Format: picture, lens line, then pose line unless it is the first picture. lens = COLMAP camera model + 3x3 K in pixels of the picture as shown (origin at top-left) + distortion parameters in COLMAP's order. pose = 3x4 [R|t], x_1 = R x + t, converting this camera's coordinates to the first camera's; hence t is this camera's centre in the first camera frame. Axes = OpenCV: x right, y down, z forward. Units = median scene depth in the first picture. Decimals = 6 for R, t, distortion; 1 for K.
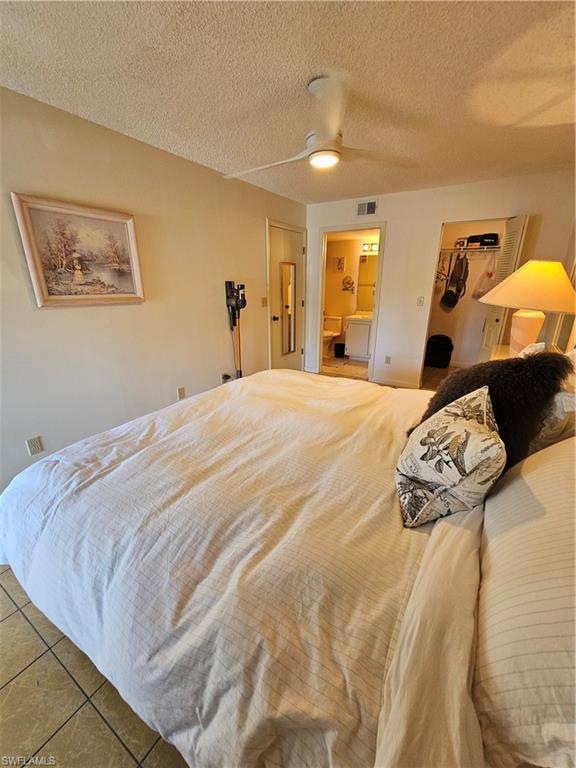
lens RADIAL K [[313.2, 0, 290.8], [0, 313.2, 386.3], [0, 0, 1]] dist [-0.001022, -0.000076]
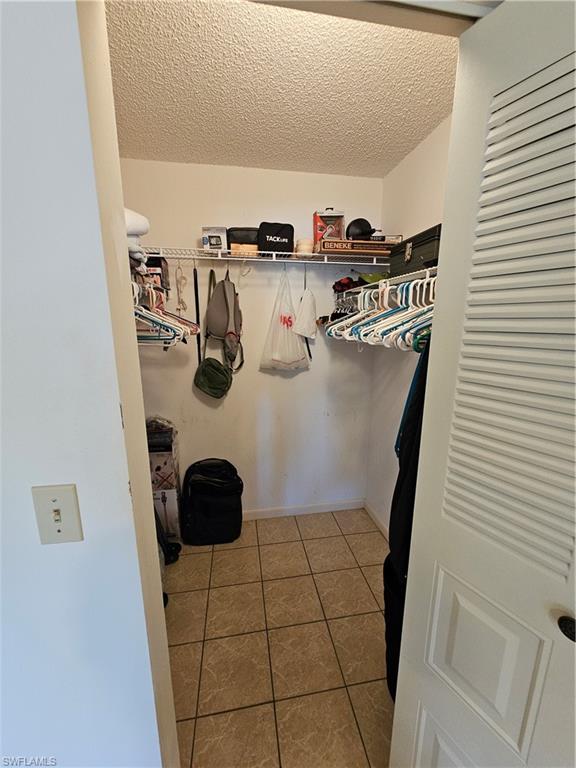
lens RADIAL K [[313.2, 0, 290.8], [0, 313.2, 386.3], [0, 0, 1]] dist [-0.001022, -0.000076]
pose [[0.745989, -0.136784, 0.651760, 0.330004], [0.213063, 0.976261, -0.038981, -0.240844], [-0.630955, 0.167945, 0.757423, 0.656997]]
